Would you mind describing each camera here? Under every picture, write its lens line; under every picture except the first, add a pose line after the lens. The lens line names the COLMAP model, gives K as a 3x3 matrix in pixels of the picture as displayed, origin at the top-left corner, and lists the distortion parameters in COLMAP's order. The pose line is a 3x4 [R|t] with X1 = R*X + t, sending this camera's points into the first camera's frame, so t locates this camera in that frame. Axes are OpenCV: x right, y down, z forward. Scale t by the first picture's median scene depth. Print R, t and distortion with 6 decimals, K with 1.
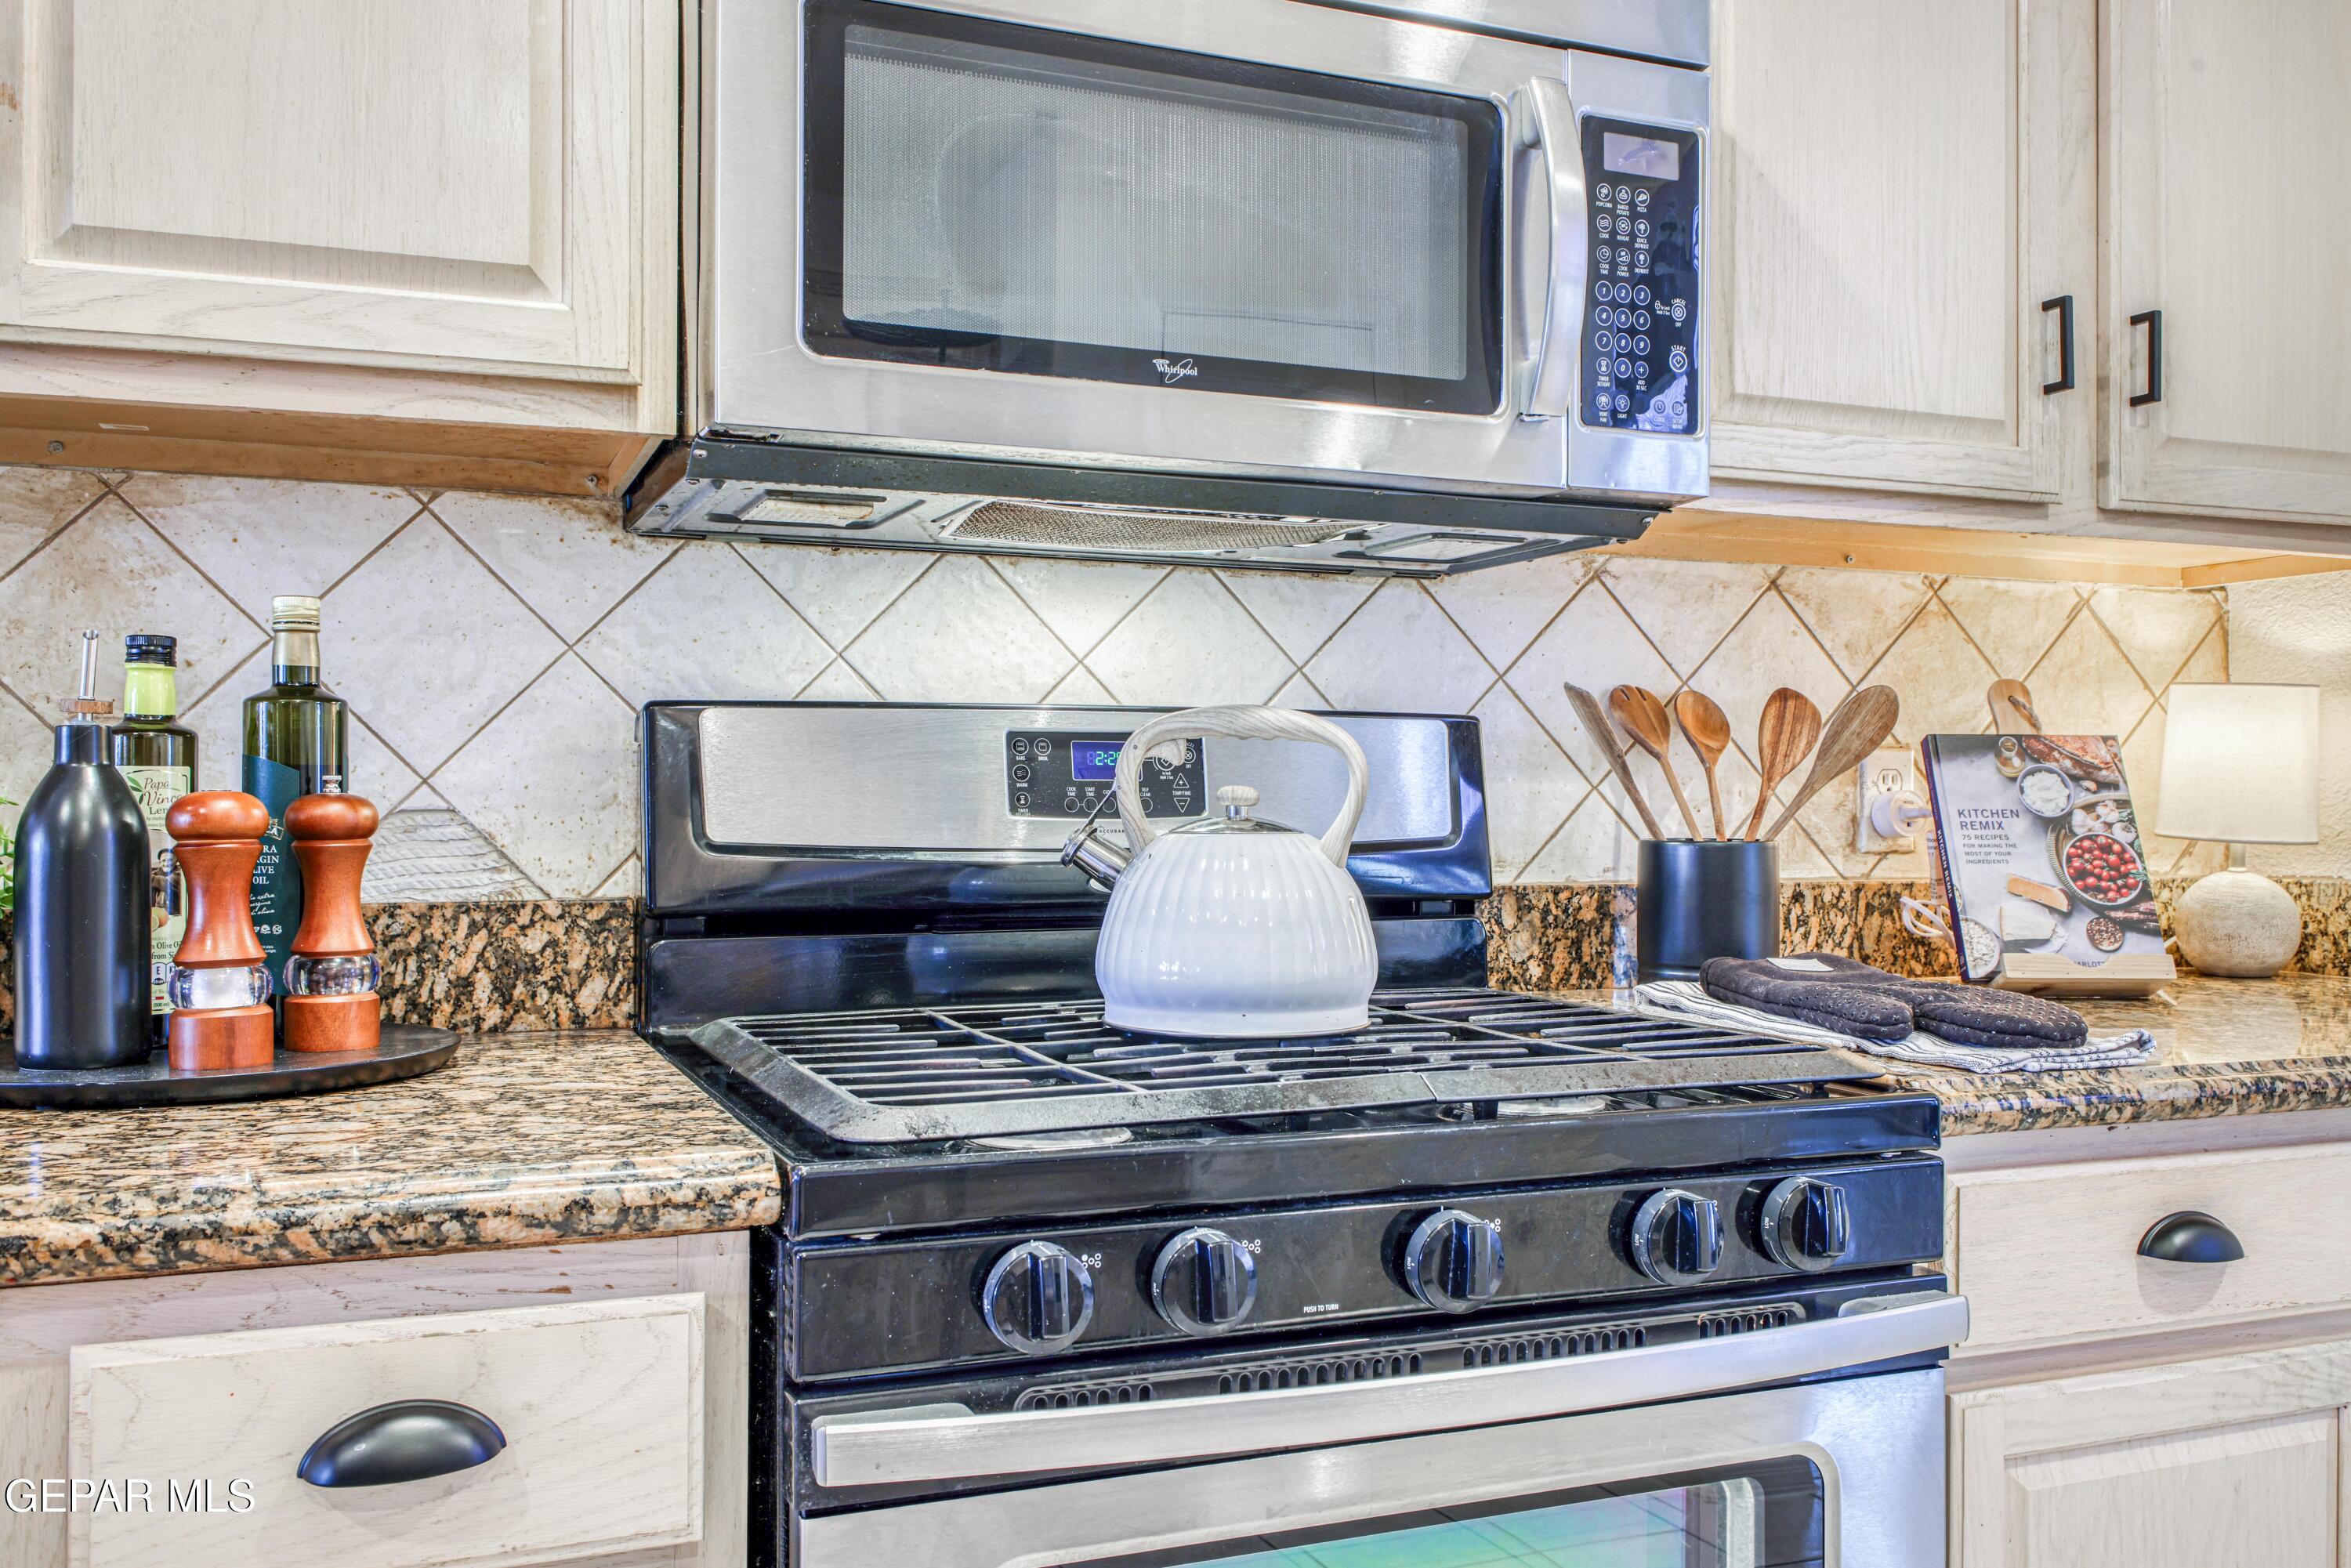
lens RADIAL K [[1934.0, 0, 1129.8], [0, 1934.0, 802.9], [0, 0, 1]] dist [-0.002195, -0.003343]
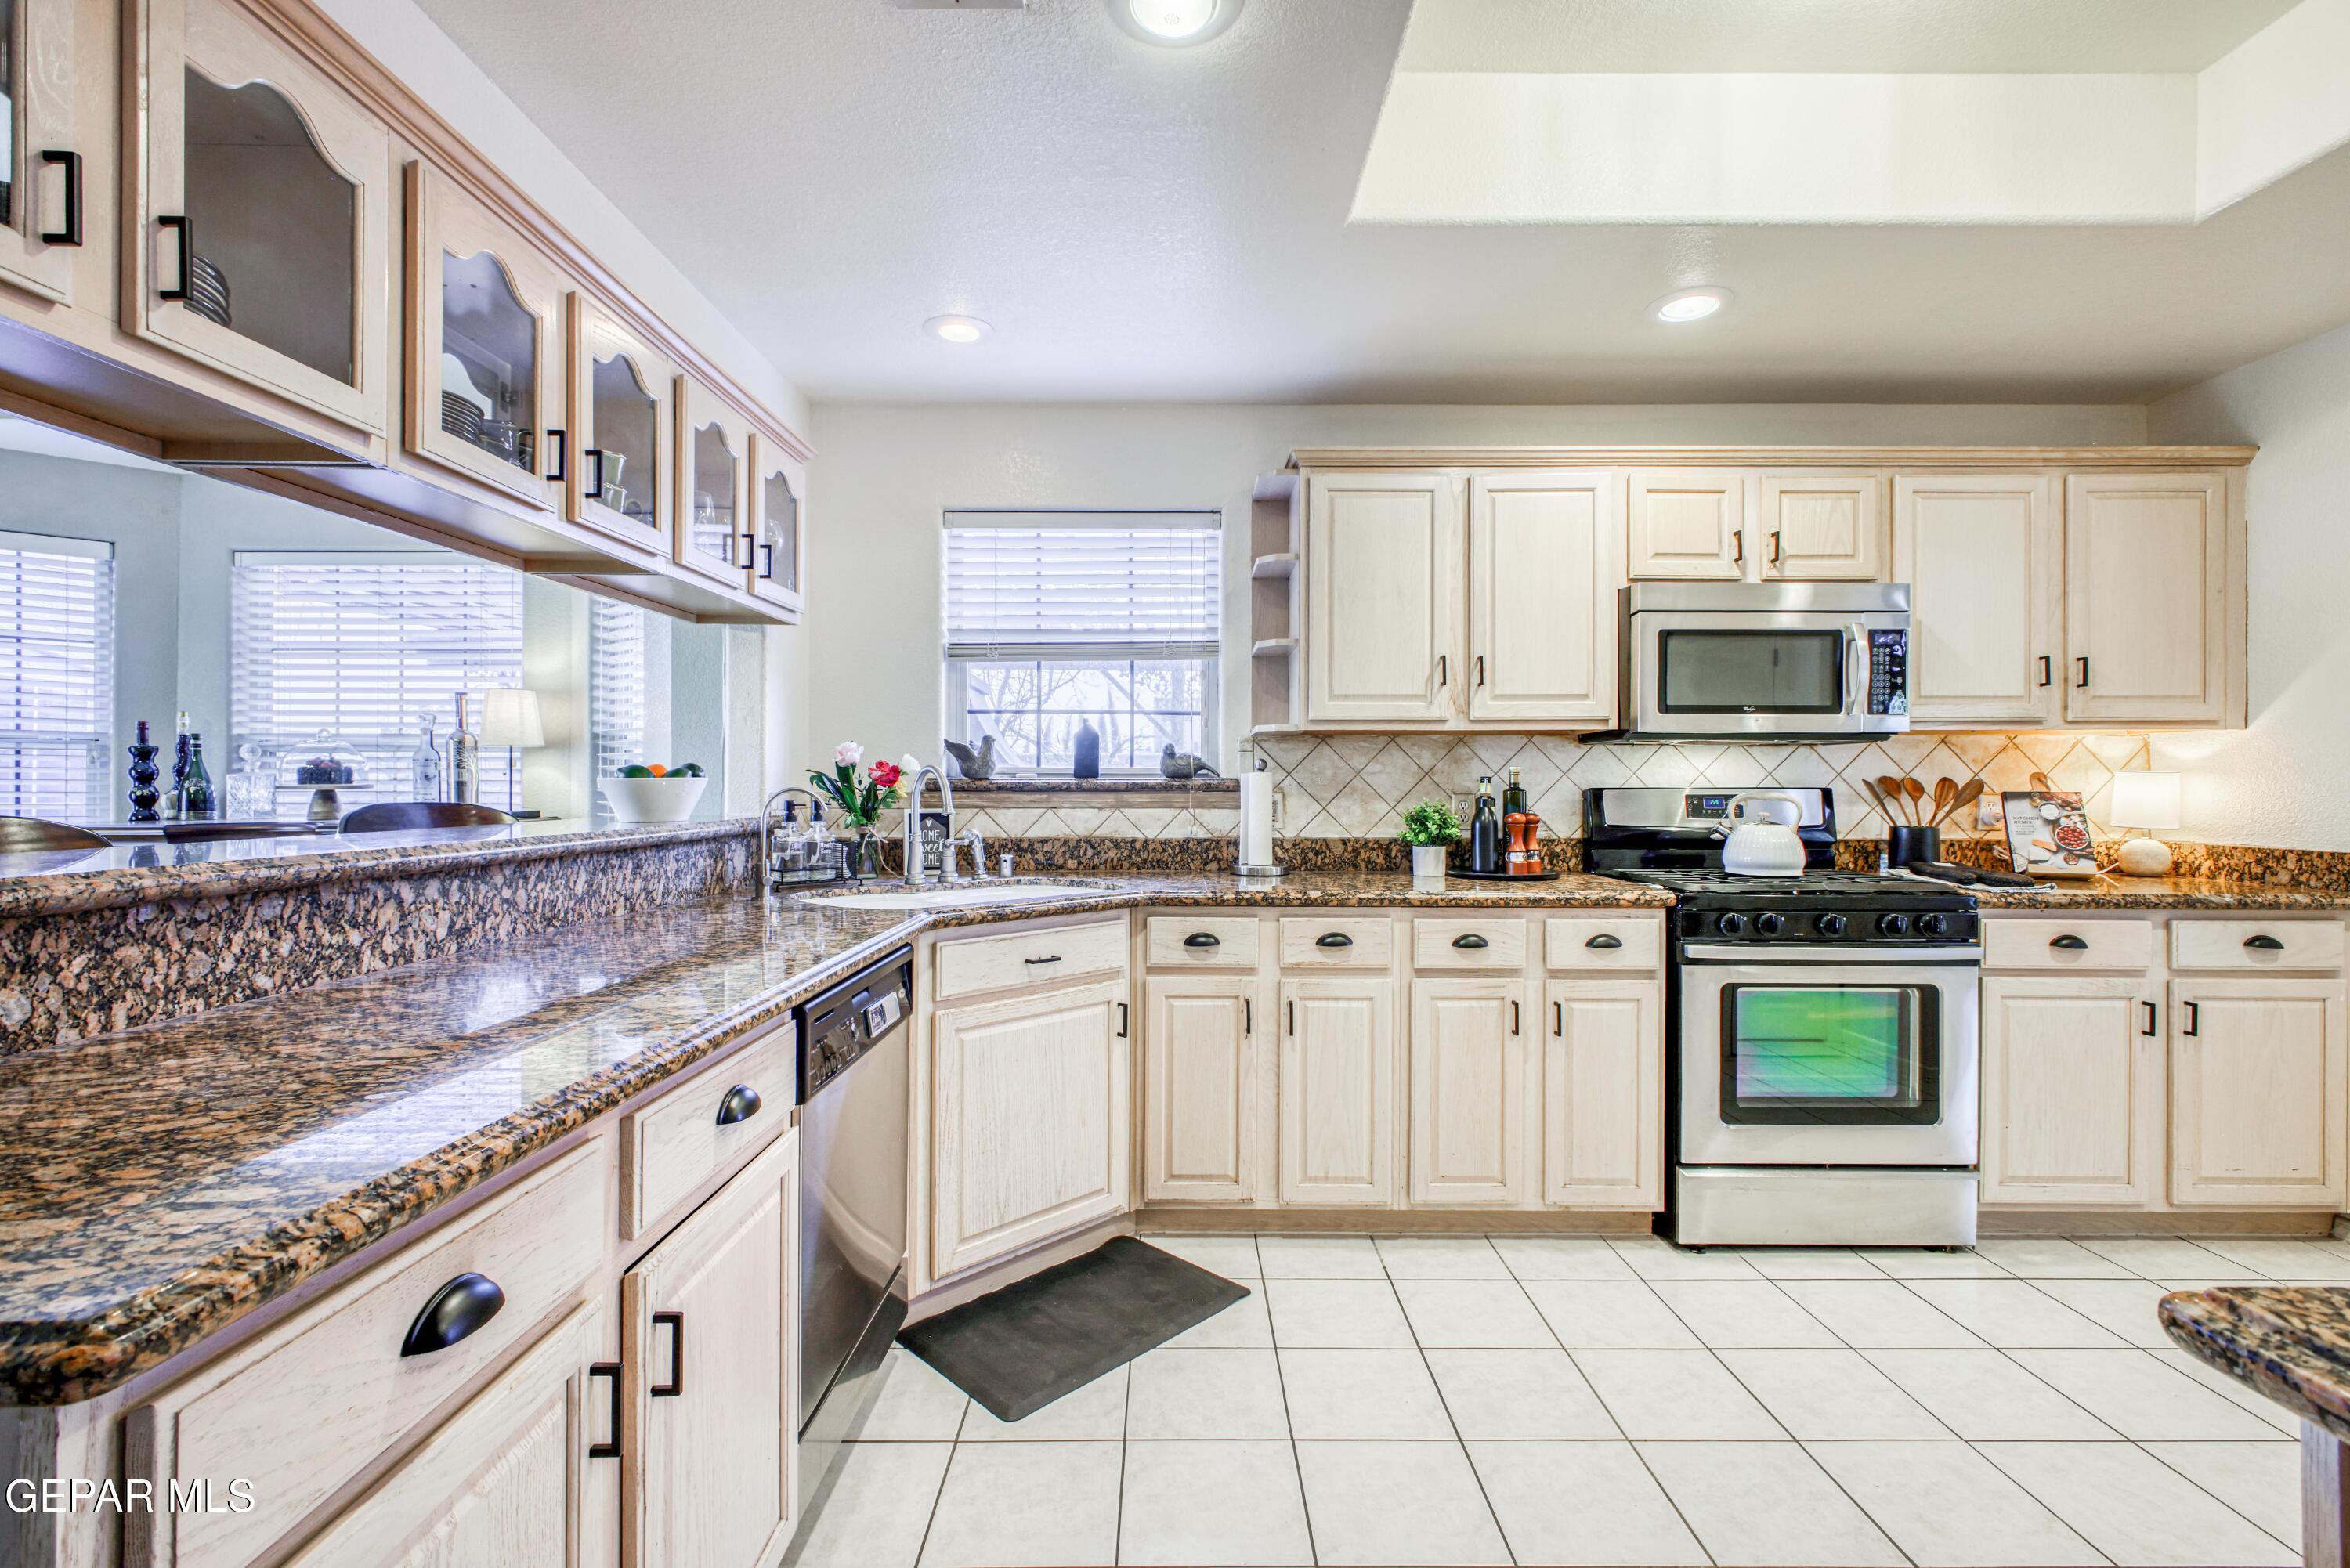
lens RADIAL K [[1034.0, 0, 1175.0], [0, 1034.0, 784.0], [0, 0, 1]] dist [-0.000902, -0.000599]
pose [[0.934777, 0.000057, -0.355234, -0.250414], [-0.000272, 1.000000, -0.000556, -0.052044], [0.355234, 0.000616, 0.934777, -1.089860]]
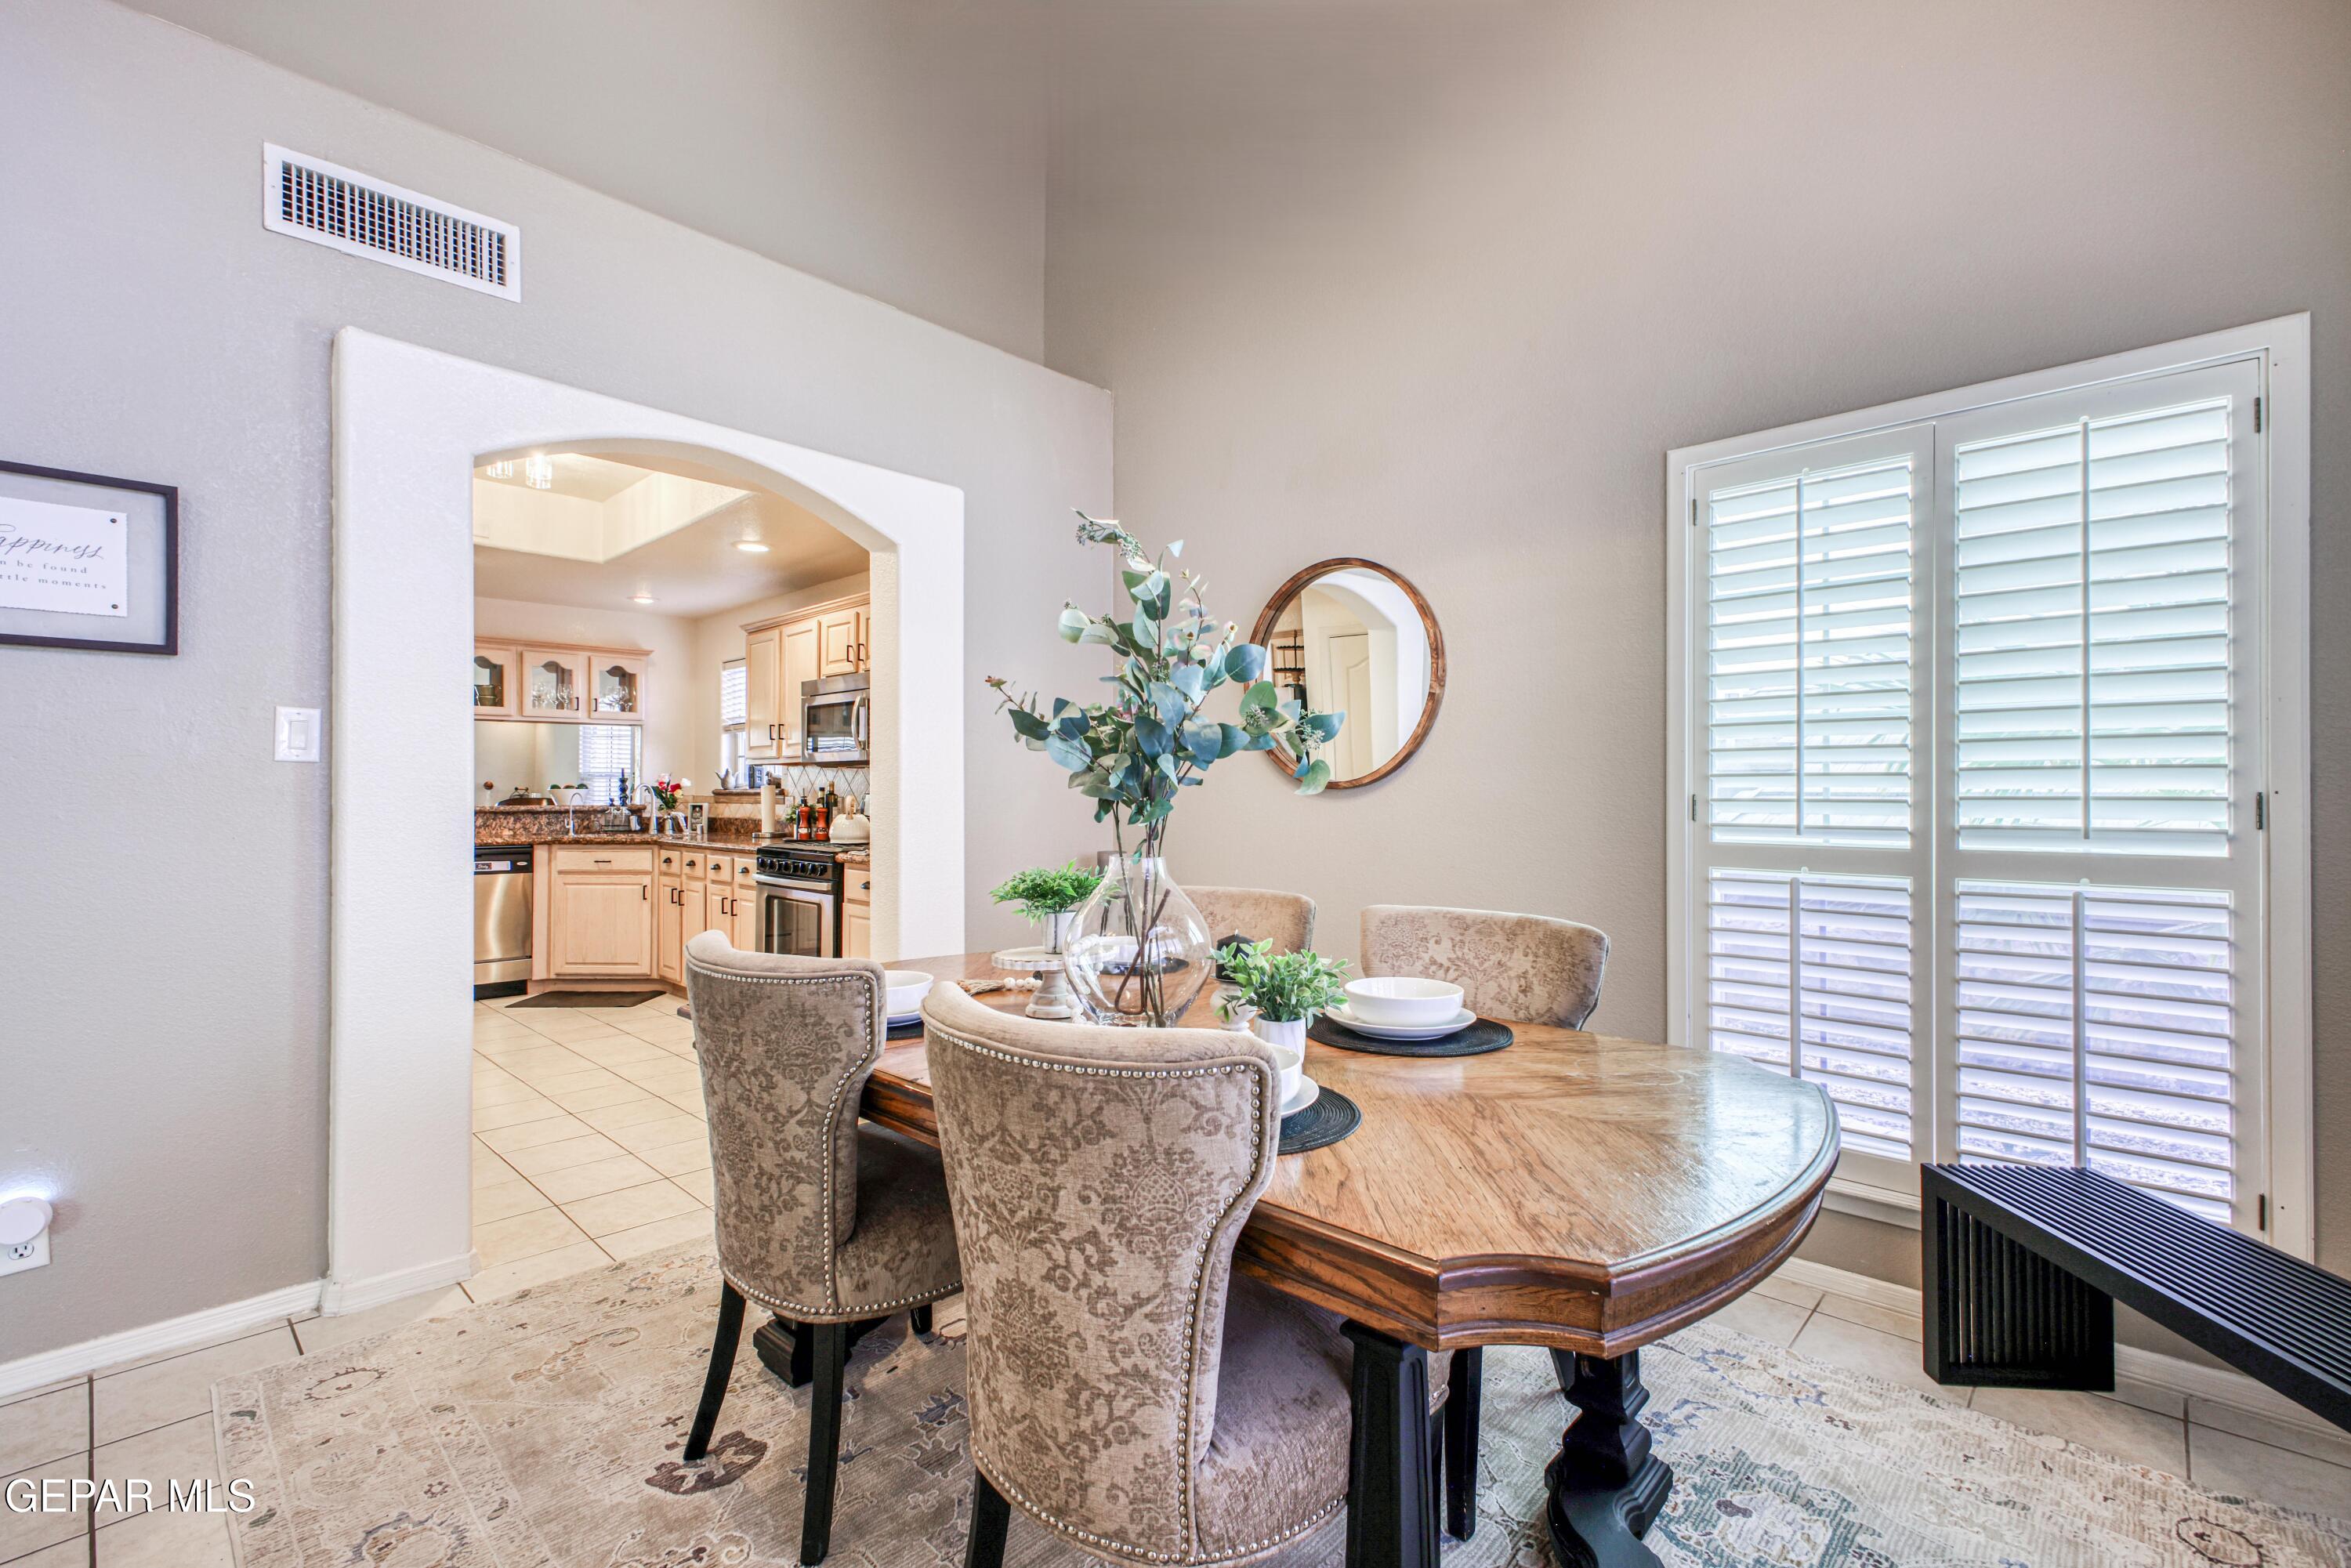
lens RADIAL K [[1018.9, 0, 1177.7], [0, 1018.9, 775.0], [0, 0, 1]] dist [-0.000059, 0.000065]
pose [[0.434588, -0.019135, -0.900426, 2.919691], [-0.002983, 0.999738, -0.022686, -0.034968], [0.900624, 0.012545, 0.434418, 0.360884]]
